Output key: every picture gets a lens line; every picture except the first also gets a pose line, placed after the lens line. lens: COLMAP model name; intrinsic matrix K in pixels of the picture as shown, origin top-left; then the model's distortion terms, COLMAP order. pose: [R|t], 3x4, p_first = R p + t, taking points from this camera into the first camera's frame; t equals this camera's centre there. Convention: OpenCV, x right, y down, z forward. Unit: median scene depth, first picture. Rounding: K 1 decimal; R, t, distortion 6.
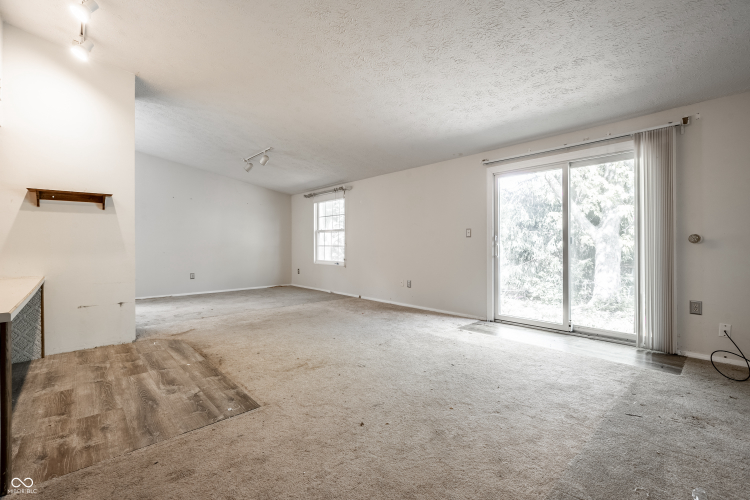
lens RADIAL K [[331.5, 0, 375.2], [0, 331.5, 245.8], [0, 0, 1]] dist [-0.004799, -0.000722]
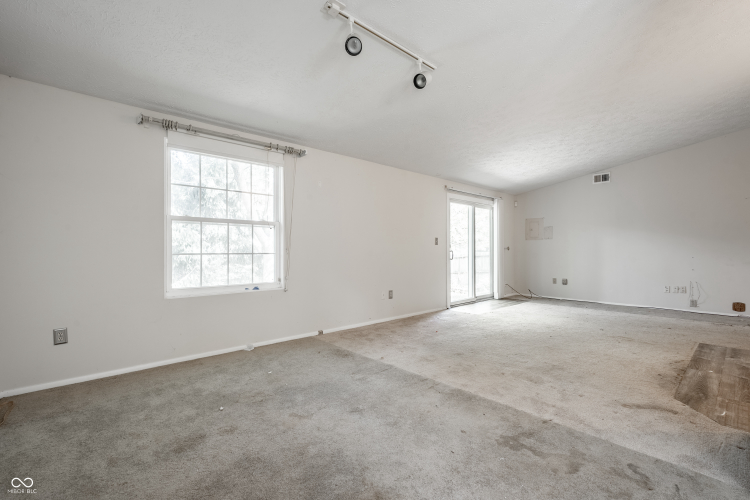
lens RADIAL K [[341.5, 0, 375.0], [0, 341.5, 250.0], [0, 0, 1]] dist [-0.000857, -0.000536]
pose [[-0.005253, 0.001404, 0.999985, -1.346730], [0.003775, 0.999992, -0.001384, -0.008032], [-0.999979, 0.003768, -0.005258, 1.713412]]
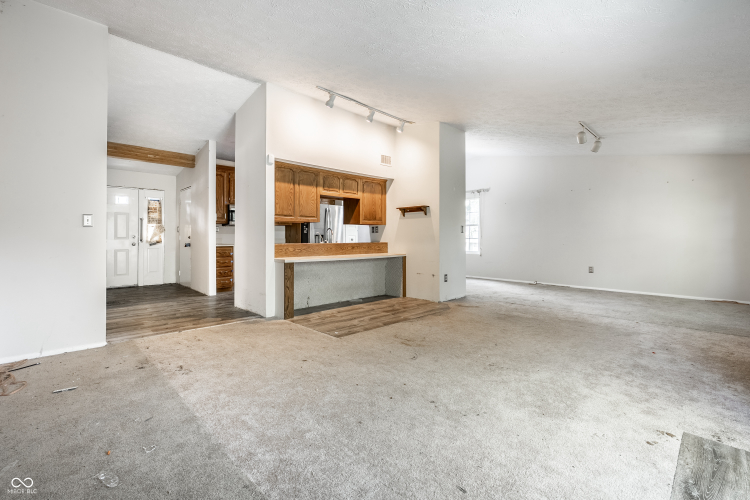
lens RADIAL K [[331.5, 0, 375.2], [0, 331.5, 245.8], [0, 0, 1]] dist [-0.004799, -0.000722]
pose [[0.019690, 0.024462, -0.999507, 0.796302], [-0.002474, 0.999699, 0.024418, 0.000139], [0.999803, 0.001992, 0.019745, 0.719758]]
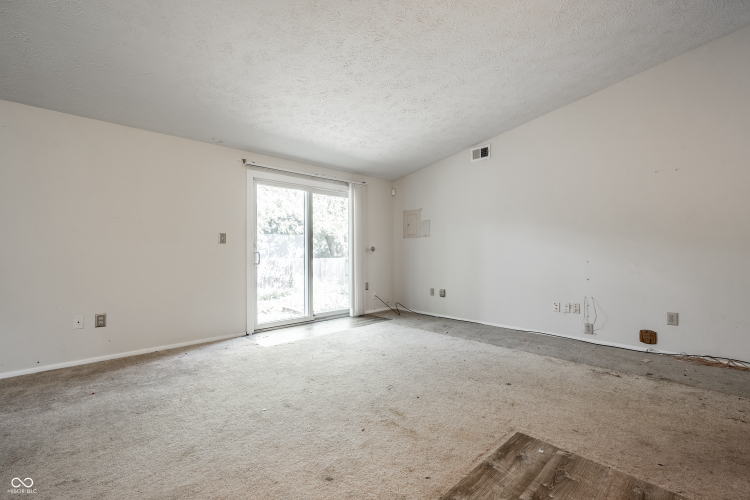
lens RADIAL K [[326.7, 0, 375.0], [0, 326.7, 250.0], [0, 0, 1]] dist [-0.000729, -0.000030]
pose [[-0.015174, 0.007512, 0.999857, -0.760966], [0.004412, 0.999963, -0.007446, -0.001689], [-0.999875, 0.004298, -0.015207, 0.866495]]
